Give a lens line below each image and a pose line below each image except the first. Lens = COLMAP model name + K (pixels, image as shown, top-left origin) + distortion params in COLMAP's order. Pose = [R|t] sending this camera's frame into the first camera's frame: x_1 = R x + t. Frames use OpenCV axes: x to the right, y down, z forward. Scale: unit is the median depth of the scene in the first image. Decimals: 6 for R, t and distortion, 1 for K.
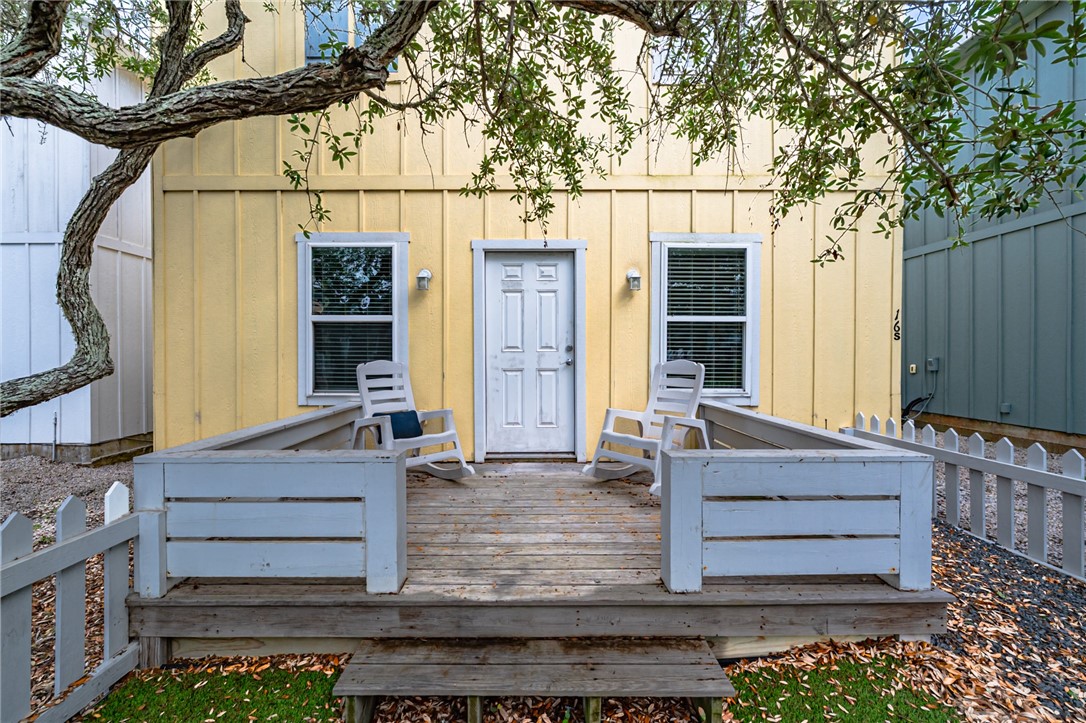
lens RADIAL K [[441.0, 0, 543.0], [0, 441.0, 361.5], [0, 0, 1]] dist [-0.005031, -0.000062]
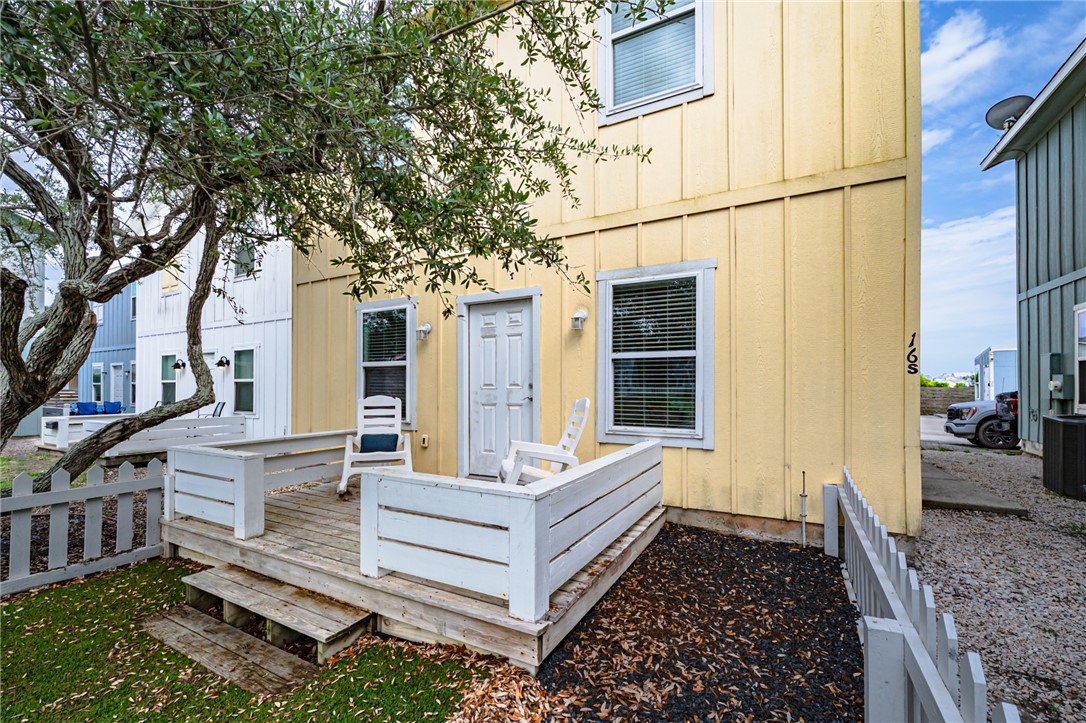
lens RADIAL K [[451.8, 0, 544.1], [0, 451.8, 386.9], [0, 0, 1]] dist [-0.012672, -0.000139]
pose [[0.878338, -0.000585, -0.478039, 0.634719], [-0.006516, 0.999892, -0.013195, -0.012263], [0.477995, 0.014705, 0.878239, 0.026681]]
